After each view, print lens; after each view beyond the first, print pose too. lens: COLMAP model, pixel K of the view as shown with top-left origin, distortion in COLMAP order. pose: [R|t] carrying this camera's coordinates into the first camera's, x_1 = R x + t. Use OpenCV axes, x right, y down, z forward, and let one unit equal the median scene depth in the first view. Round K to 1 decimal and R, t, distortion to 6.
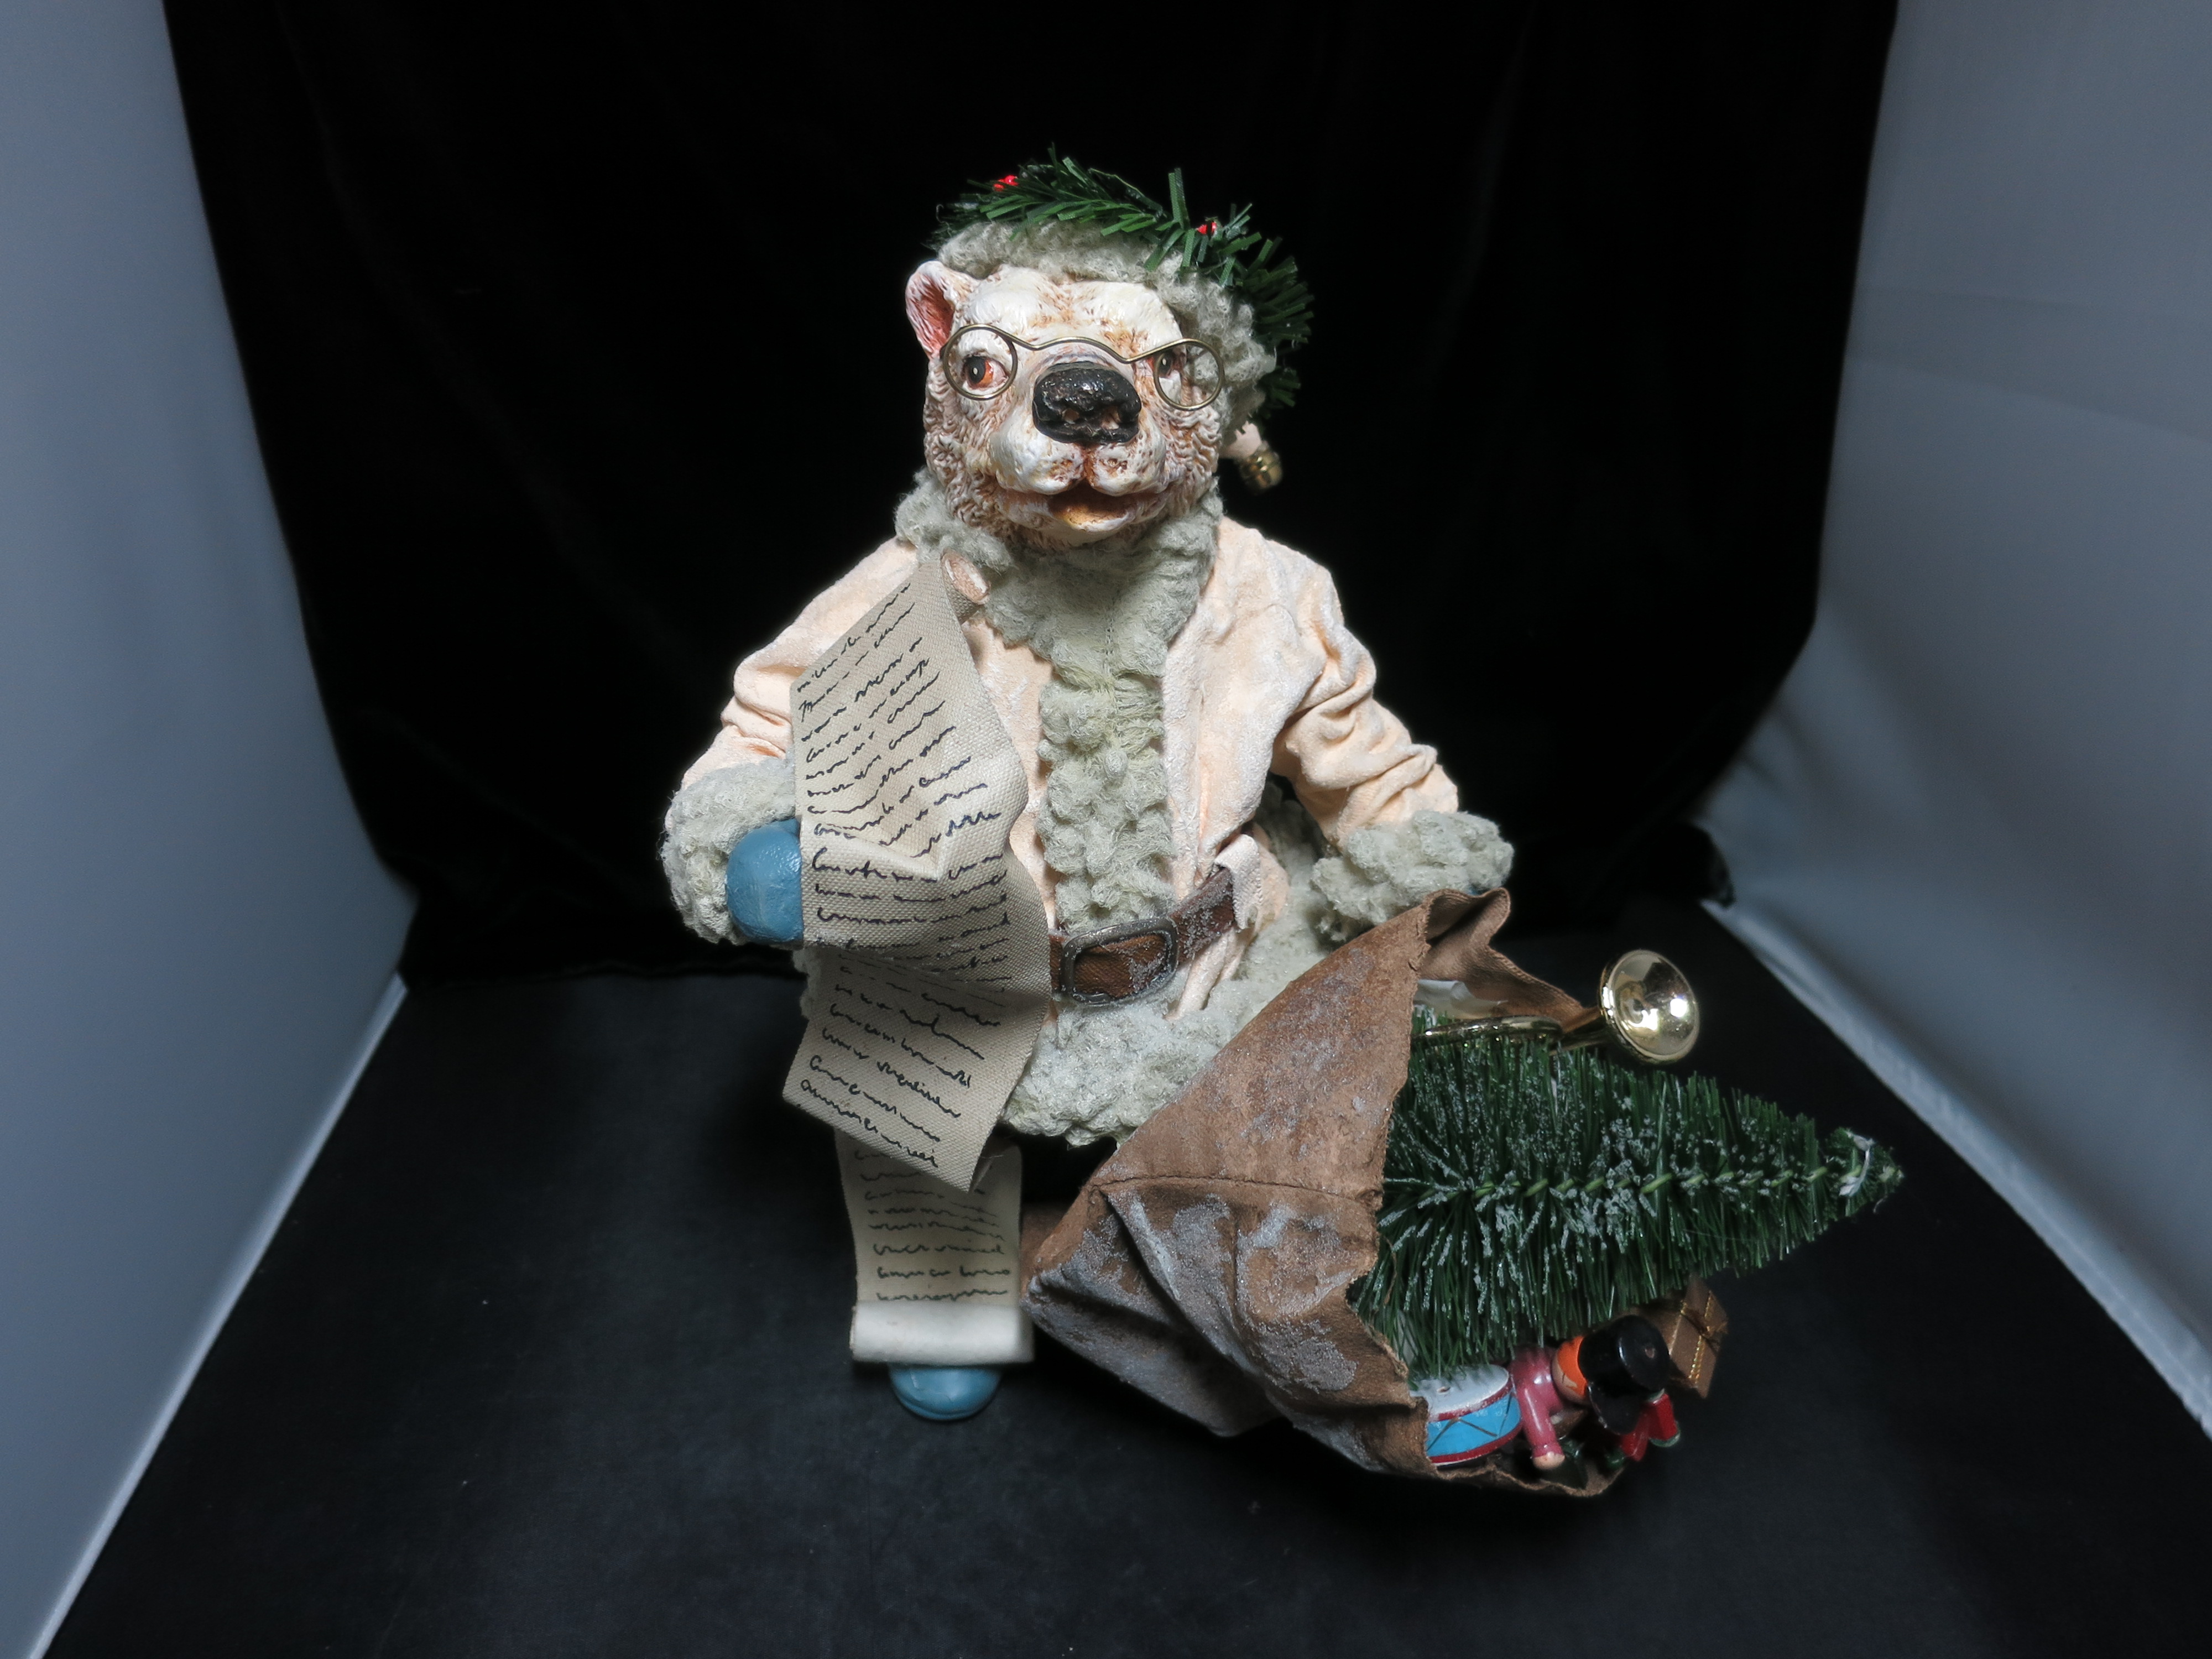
lens RADIAL K [[1563.5, 0, 1106.0], [0, 1563.5, 829.5], [0, 0, 1]] dist [-0.054347, 0.002910]
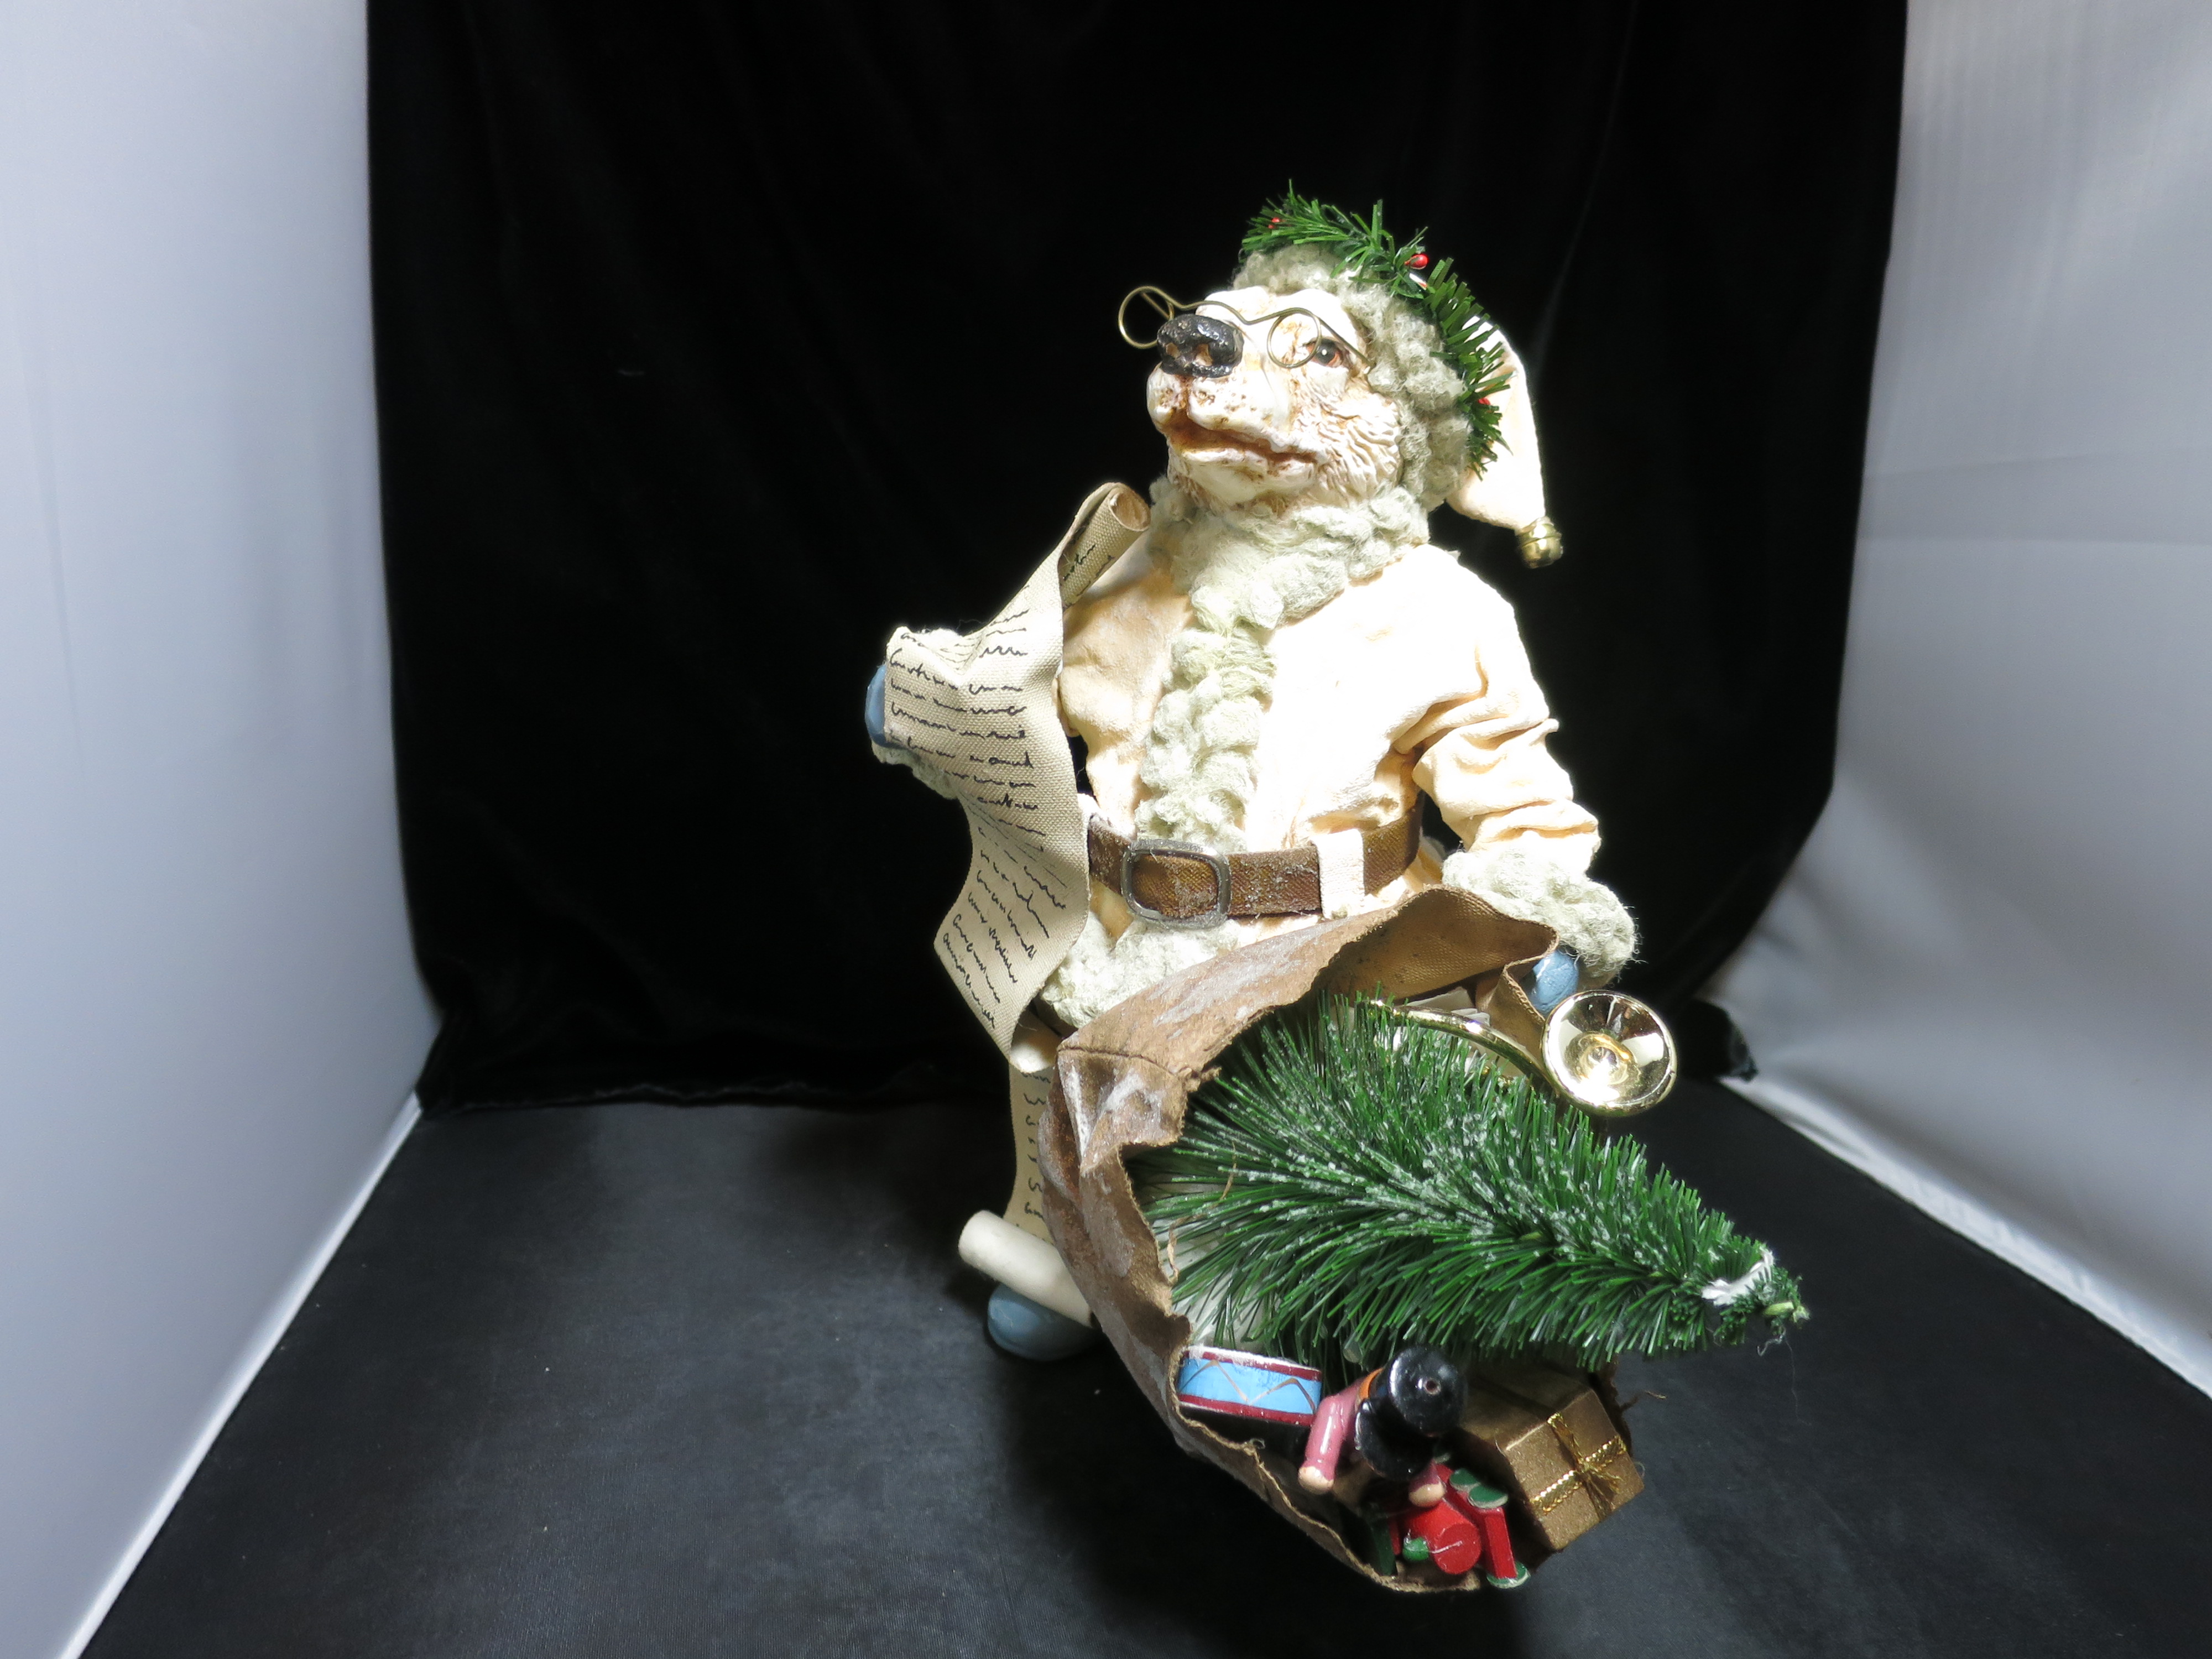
lens RADIAL K [[1563.5, 0, 1106.0], [0, 1563.5, 829.5], [0, 0, 1]] dist [-0.054347, 0.002910]
pose [[0.780754, 0.221948, -0.584092, 0.639080], [-0.361518, 0.922895, -0.132552, 0.226444], [0.509636, 0.314650, 0.800791, 0.109415]]
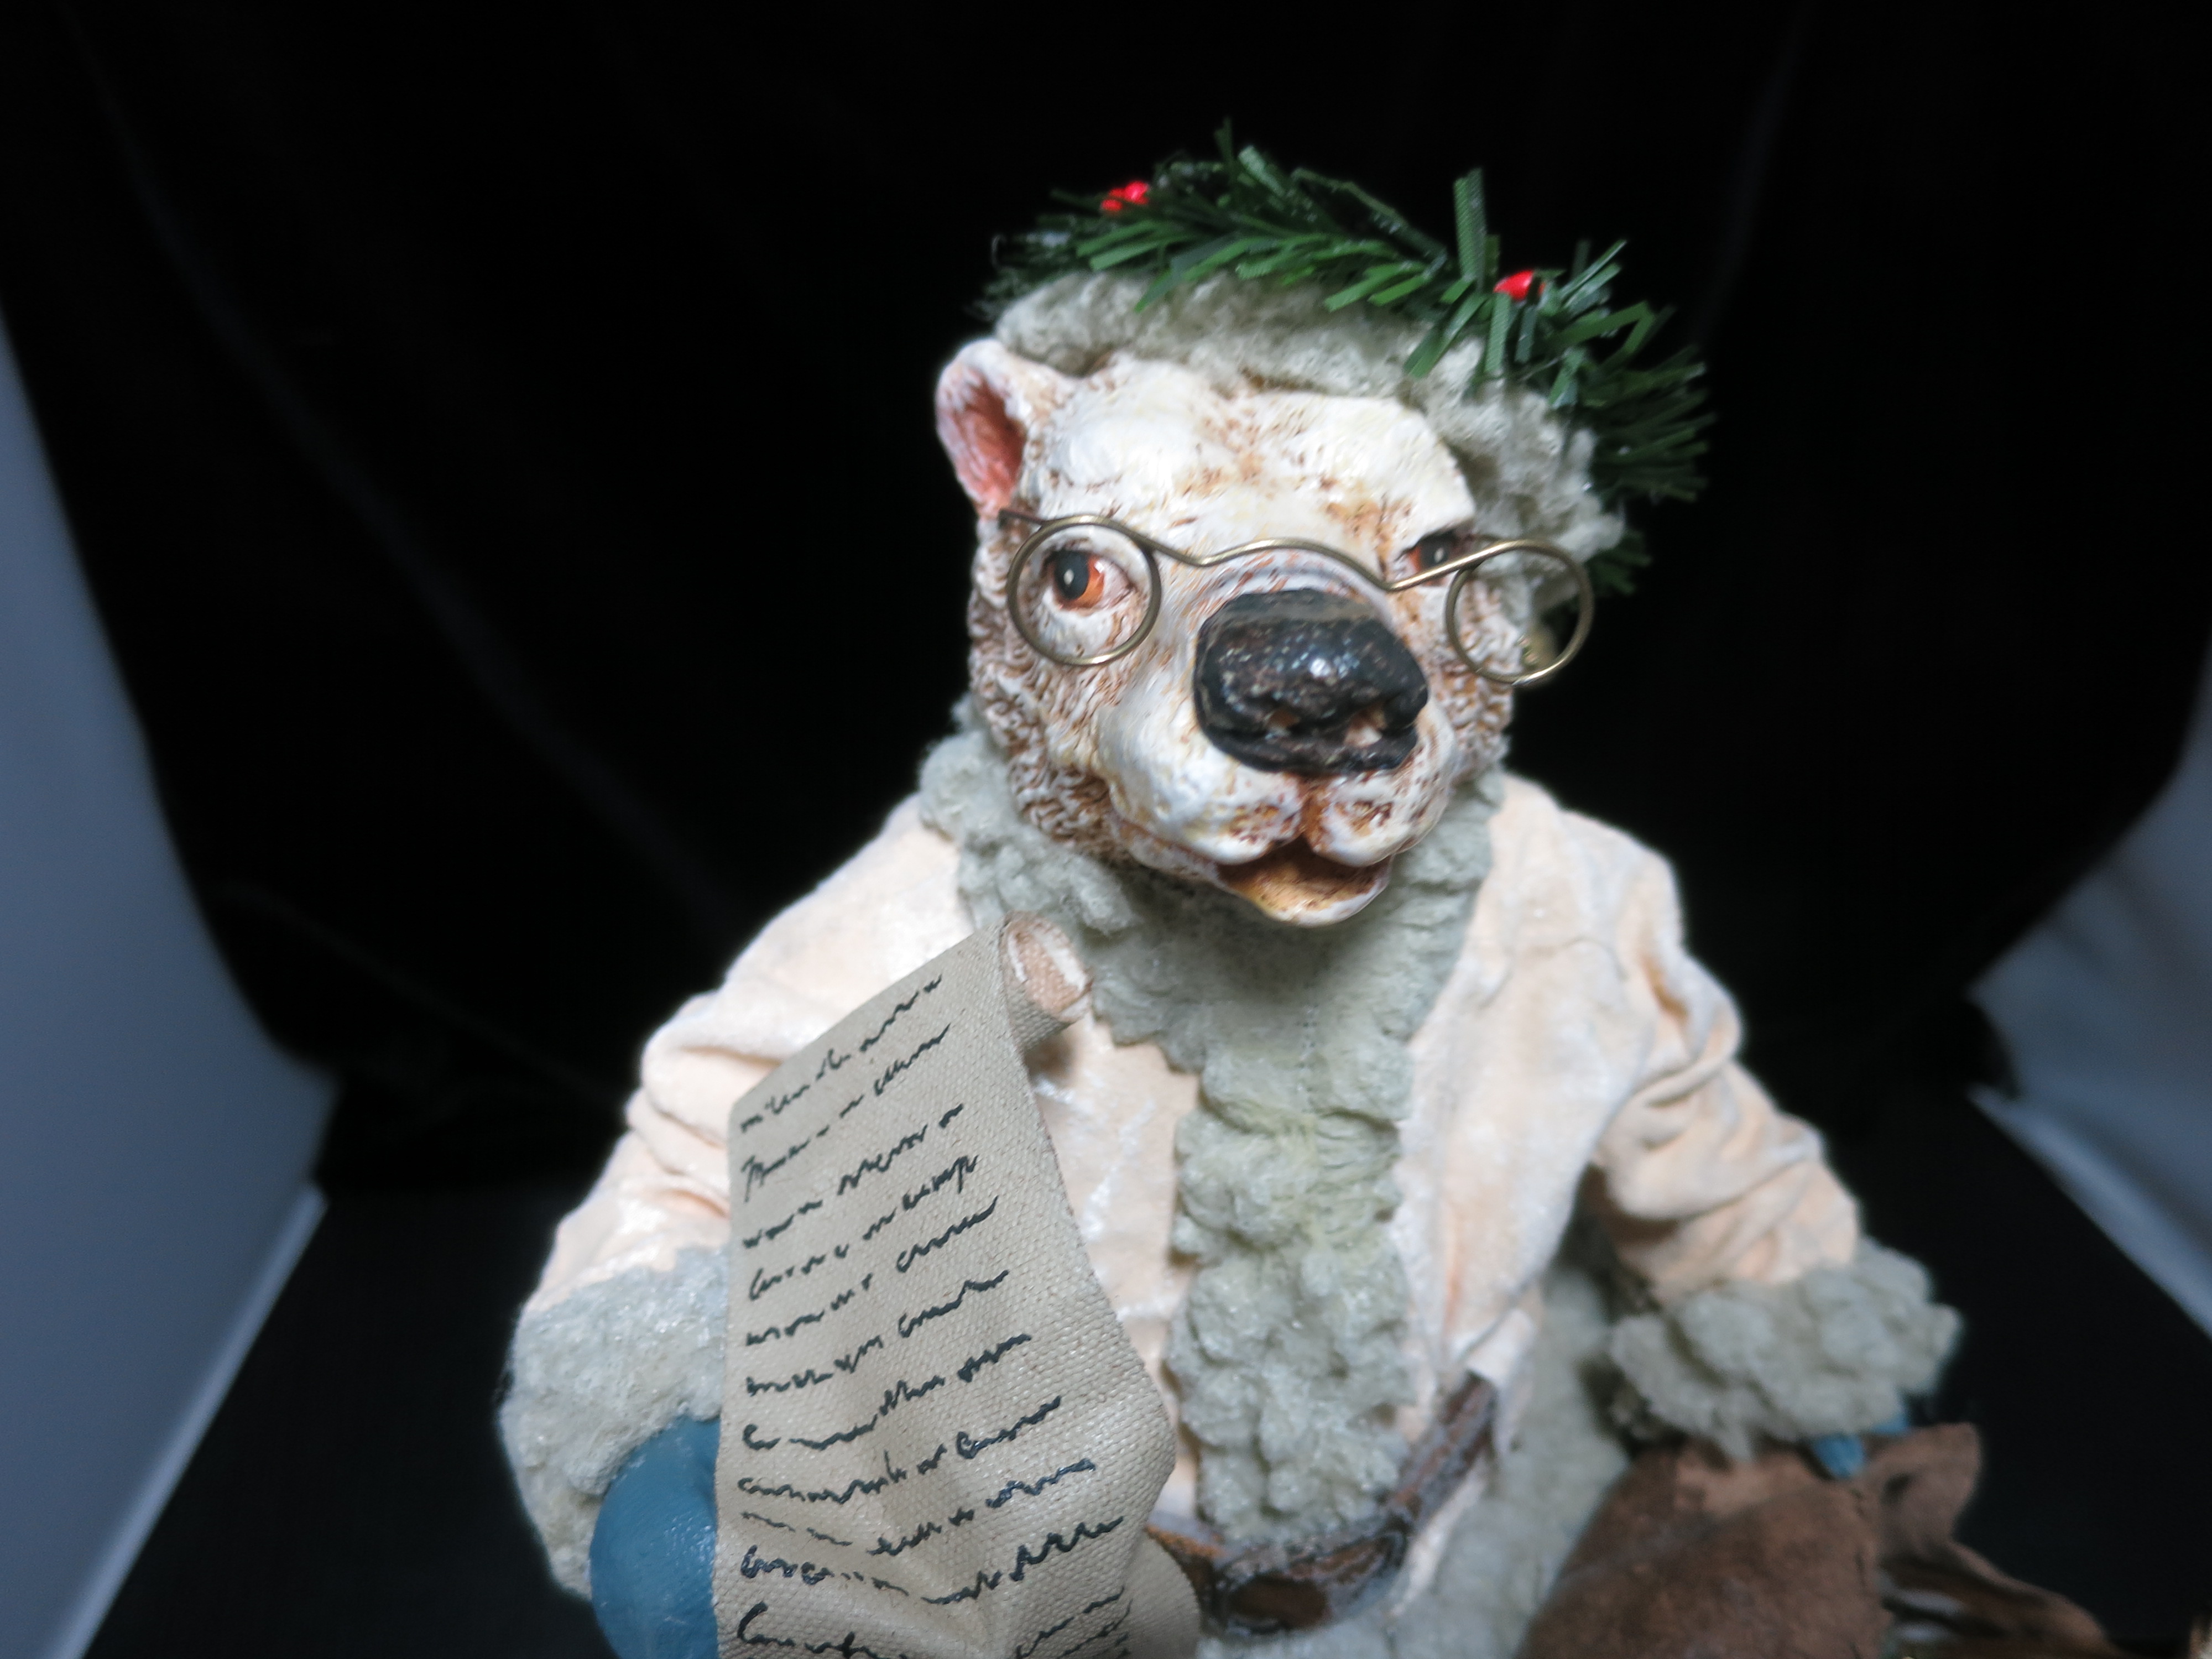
lens RADIAL K [[1563.5, 0, 1106.0], [0, 1563.5, 829.5], [0, 0, 1]] dist [-0.054347, 0.002910]
pose [[0.999390, 0.005957, -0.034412, -0.051782], [-0.005144, 0.999707, 0.023656, -0.216278], [0.034543, -0.023465, 0.999128, 0.472339]]
